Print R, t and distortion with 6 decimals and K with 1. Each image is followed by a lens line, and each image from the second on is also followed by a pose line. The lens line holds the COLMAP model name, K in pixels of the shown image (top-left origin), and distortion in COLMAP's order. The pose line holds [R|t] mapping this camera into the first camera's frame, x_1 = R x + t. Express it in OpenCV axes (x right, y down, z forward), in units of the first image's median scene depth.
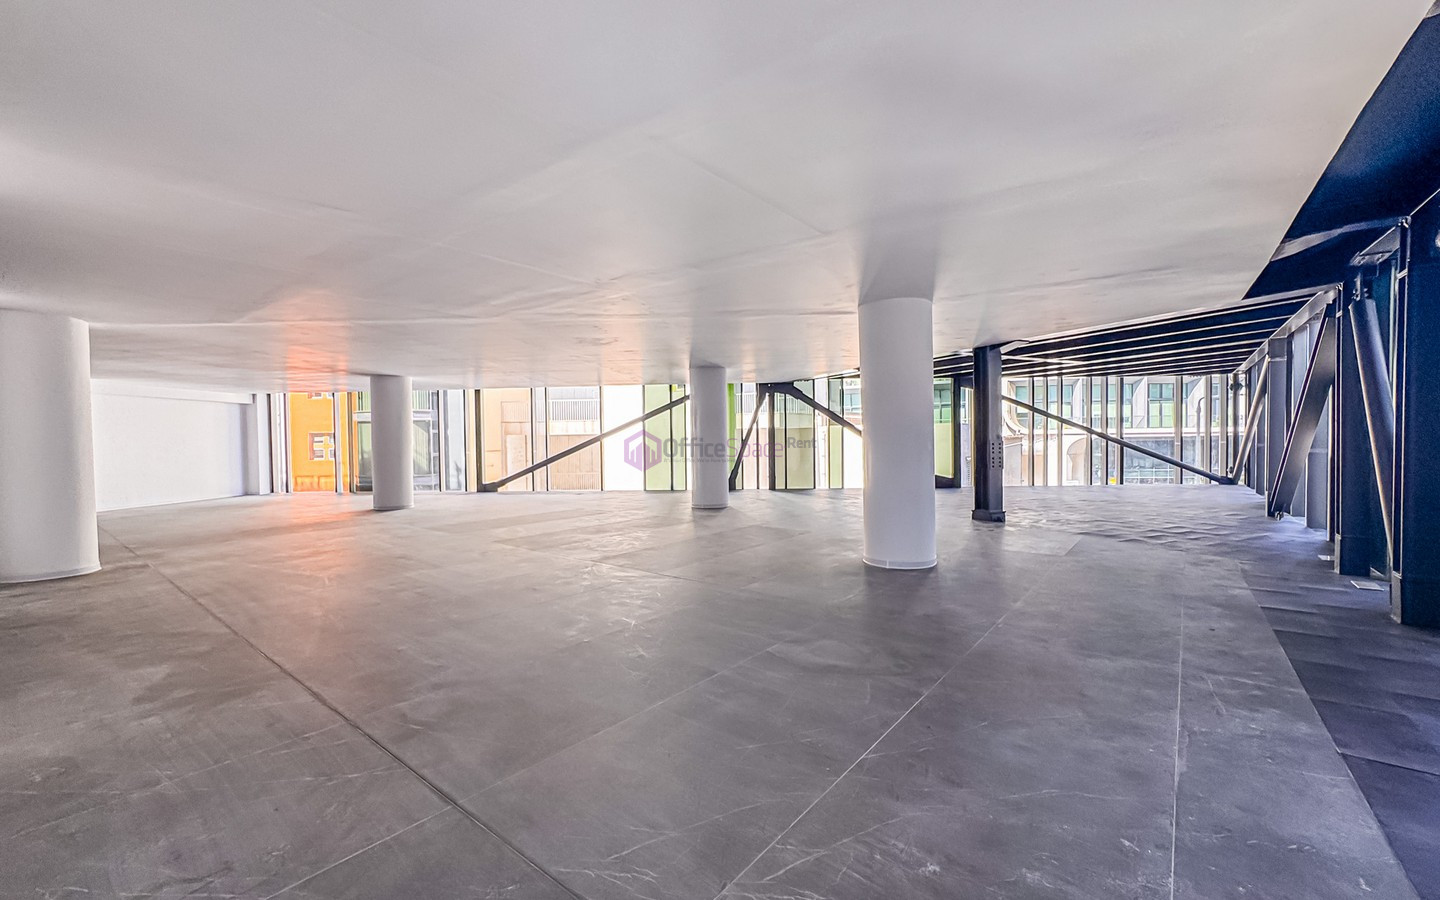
lens RADIAL K [[593.5, 0, 720.0], [0, 593.5, 450.0], [0, 0, 1]] dist [-0.045778, 0.023637]
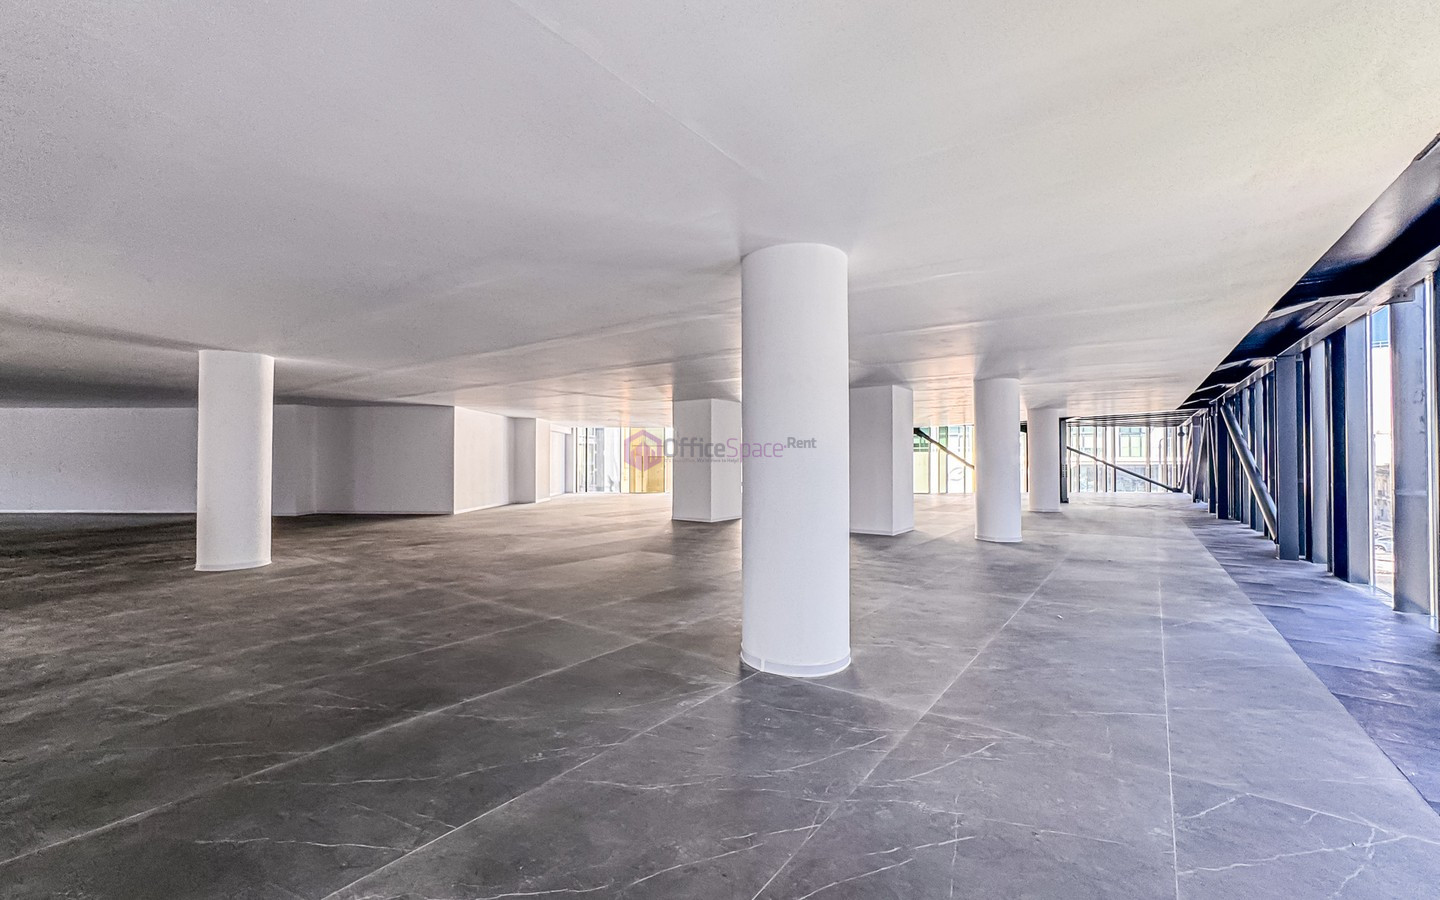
lens RADIAL K [[593.5, 0, 720.0], [0, 593.5, 450.0], [0, 0, 1]] dist [-0.045778, 0.023637]
pose [[0.998990, 0.015263, 0.042253, -0.490321], [-0.013645, 0.999172, -0.038338, 0.018784], [-0.042803, 0.037723, 0.998371, -0.592096]]
